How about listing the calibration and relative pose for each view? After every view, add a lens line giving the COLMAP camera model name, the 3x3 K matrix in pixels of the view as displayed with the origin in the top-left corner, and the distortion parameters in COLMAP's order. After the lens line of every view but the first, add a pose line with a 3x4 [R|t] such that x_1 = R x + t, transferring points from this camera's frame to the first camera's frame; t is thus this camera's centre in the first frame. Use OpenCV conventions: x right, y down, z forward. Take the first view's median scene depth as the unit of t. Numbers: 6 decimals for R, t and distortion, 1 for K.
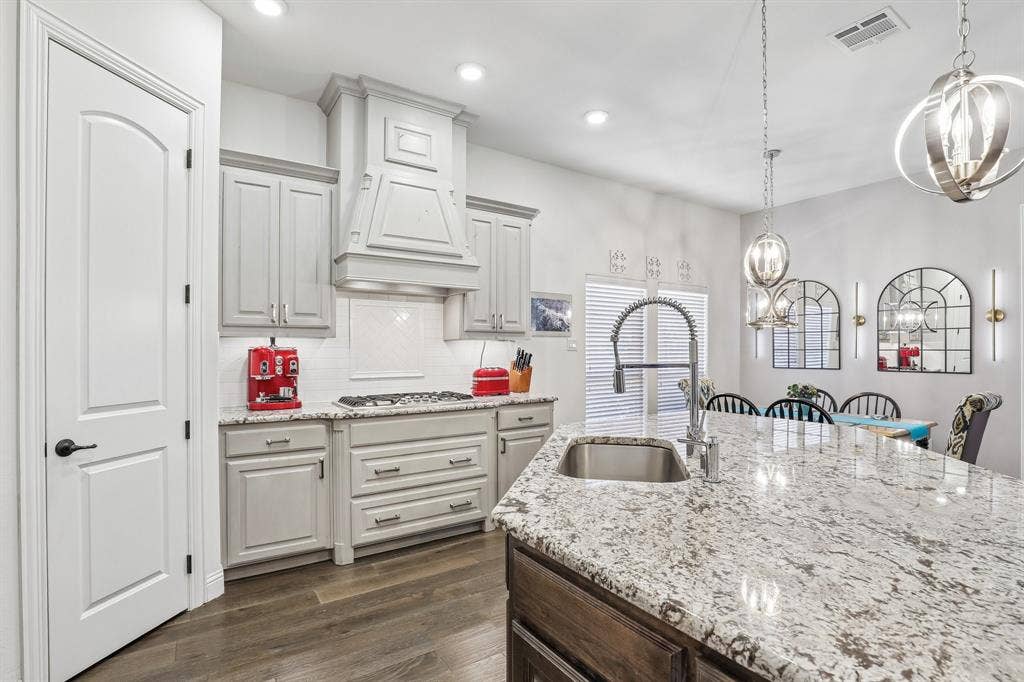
lens RADIAL K [[496.7, 0, 509.7], [0, 496.7, 344.7], [0, 0, 1]] dist [-0.016617, 0.000232]
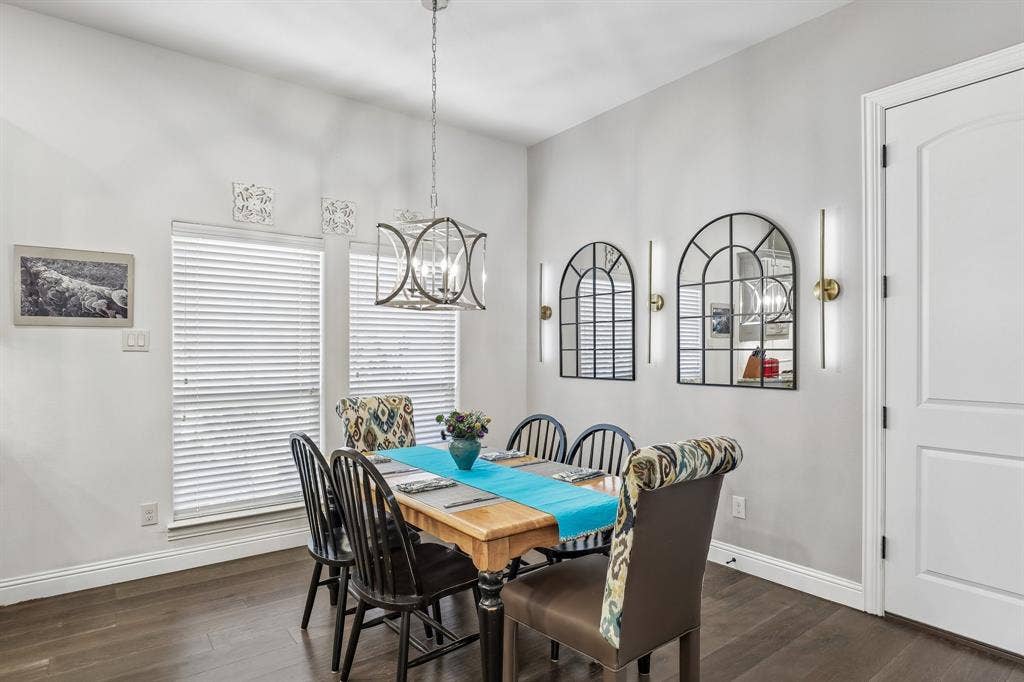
lens RADIAL K [[554.2, 0, 513.9], [0, 554.2, 342.5], [0, 0, 1]] dist [-0.001094, 0.000133]
pose [[0.998590, -0.000480, 0.053084, 0.522131], [0.000640, 0.999995, -0.003003, 0.003813], [-0.053082, 0.003033, 0.998586, 0.325307]]
